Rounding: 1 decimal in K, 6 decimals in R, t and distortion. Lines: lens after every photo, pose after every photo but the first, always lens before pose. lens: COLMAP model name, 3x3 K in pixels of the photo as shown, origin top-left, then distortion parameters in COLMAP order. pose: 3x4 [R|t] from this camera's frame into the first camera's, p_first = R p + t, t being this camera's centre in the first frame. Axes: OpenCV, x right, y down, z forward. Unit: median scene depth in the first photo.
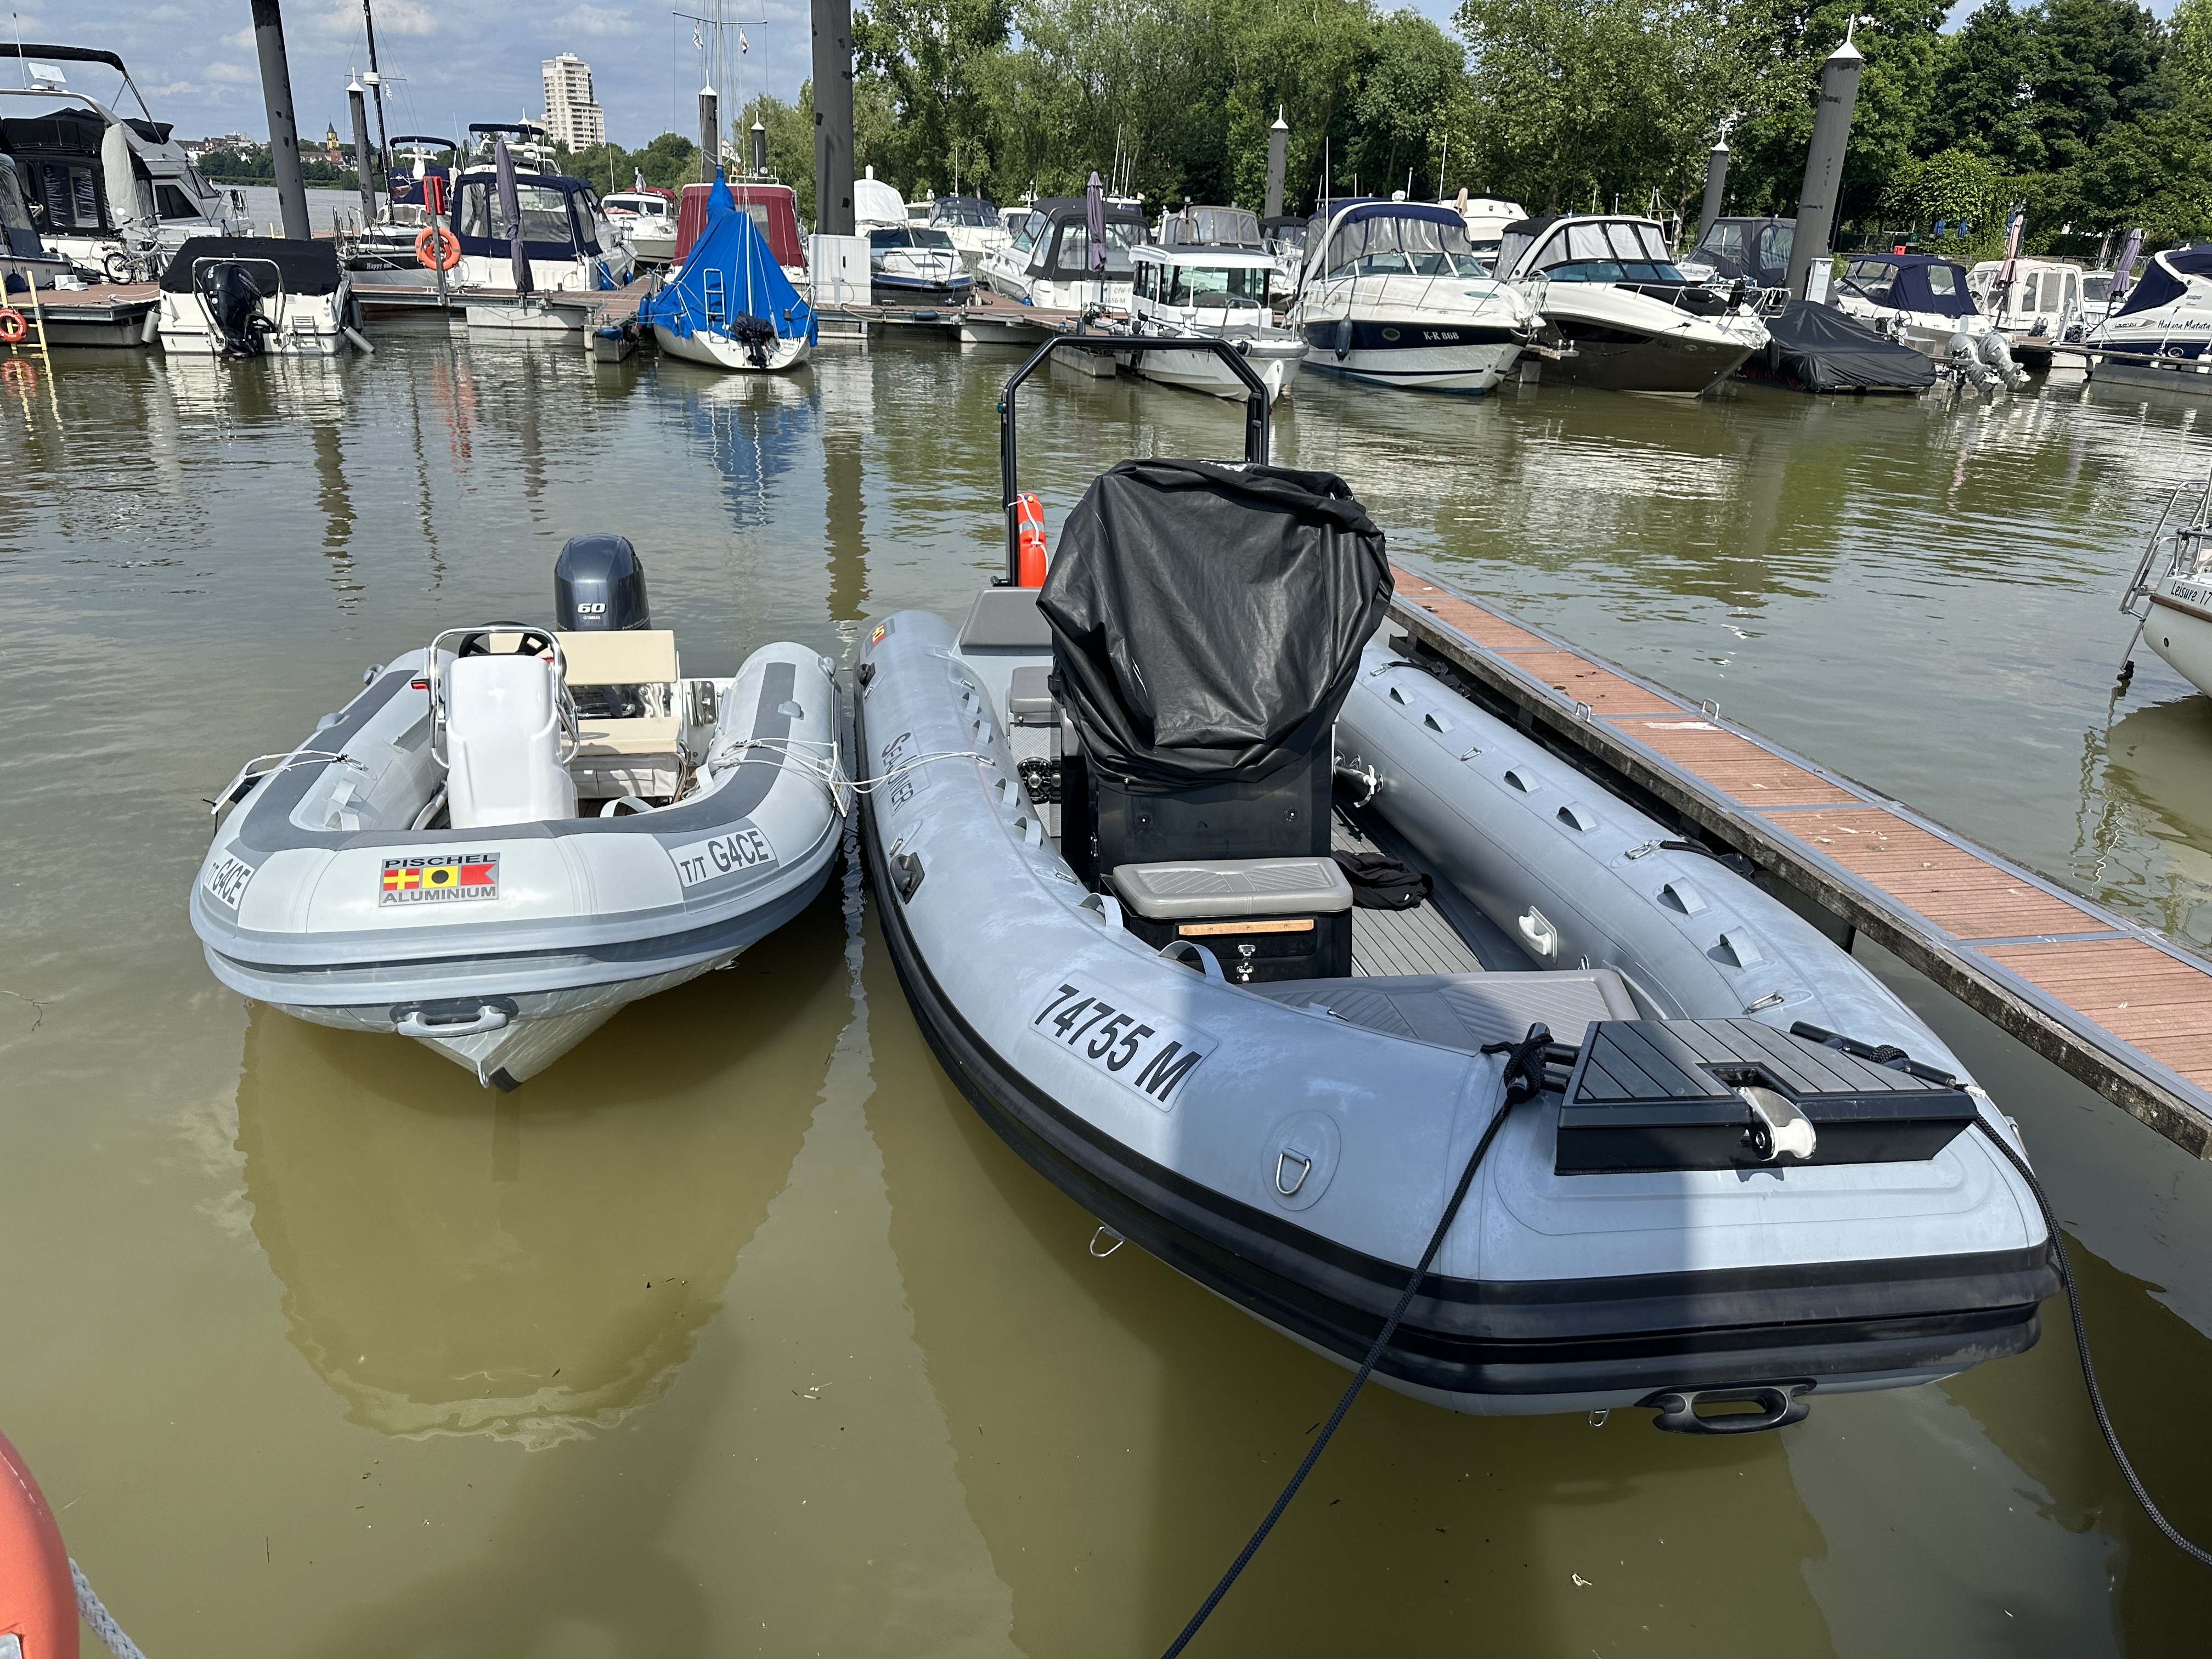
lens RADIAL K [[1551.2, 0, 1145.2], [0, 1551.2, 831.1], [0, 0, 1]] dist [0.107845, -0.219446]
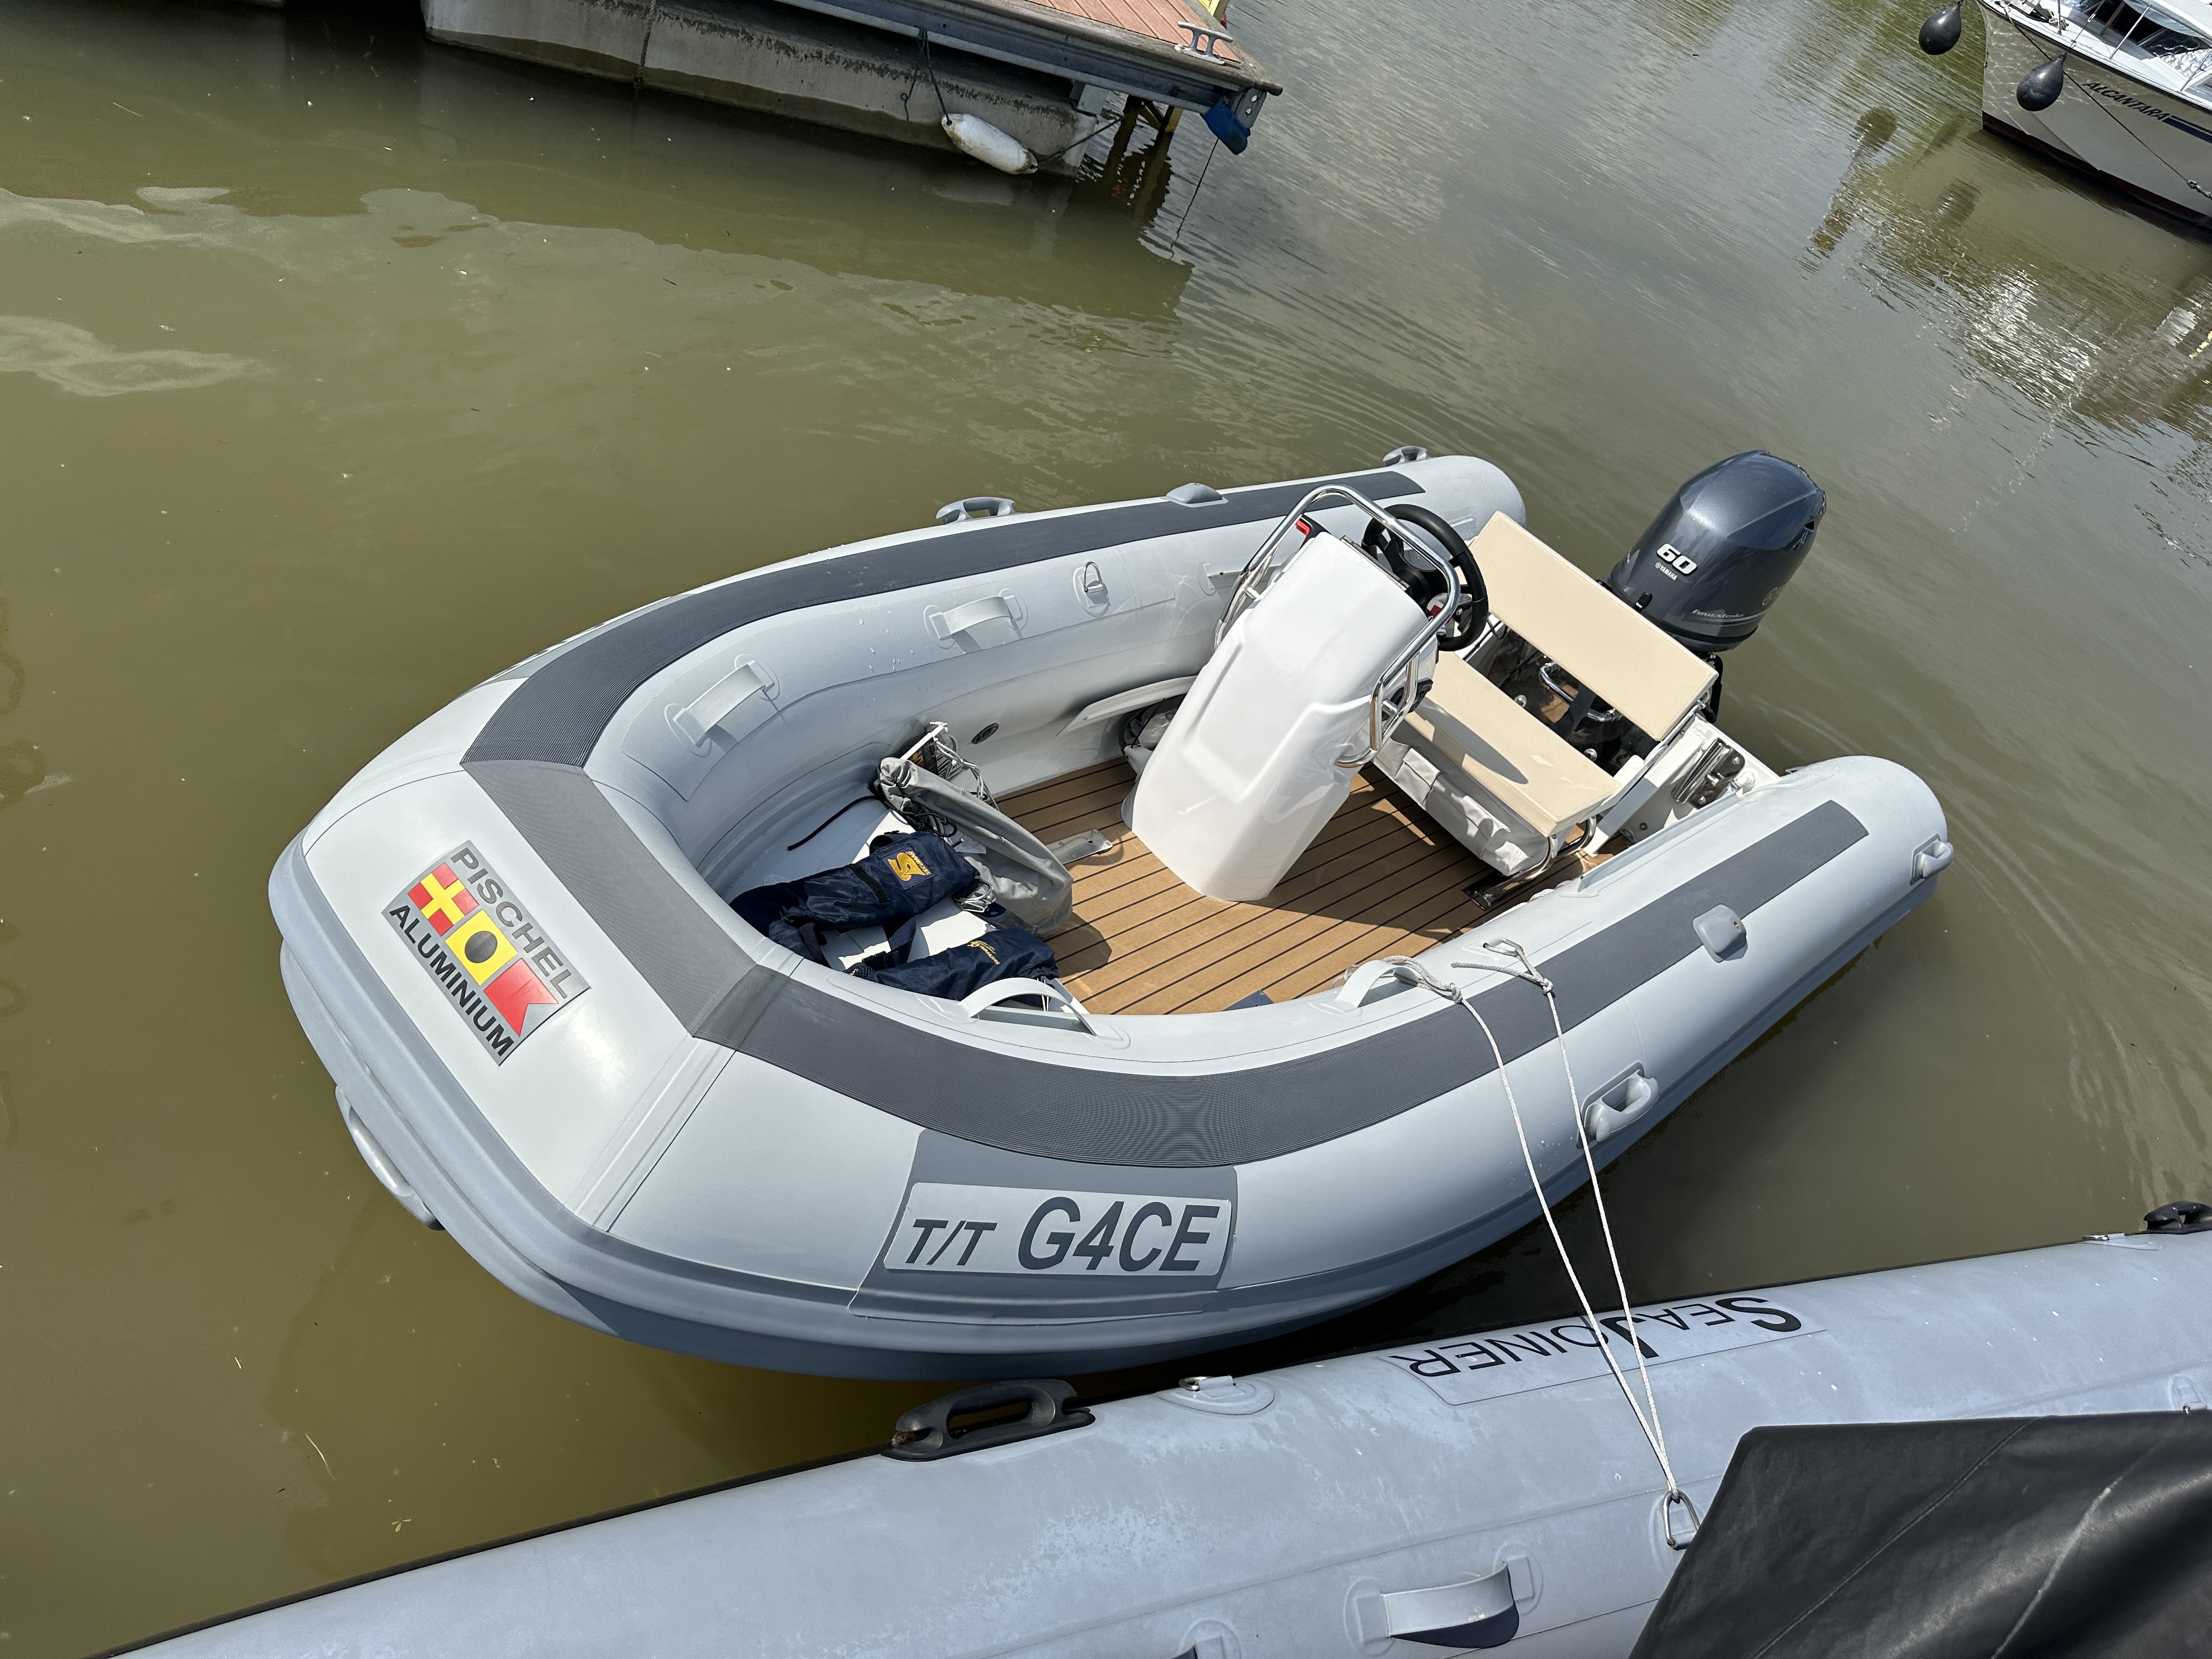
lens RADIAL K [[1564.9, 0, 1106.0], [0, 1564.9, 829.5], [0, 0, 1]] dist [0.147597, -0.225775]
pose [[0.516366, 0.667561, -0.536403, -0.088241], [-0.591366, 0.731004, 0.340468, -0.230459], [0.619396, 0.141404, 0.772239, 0.601715]]
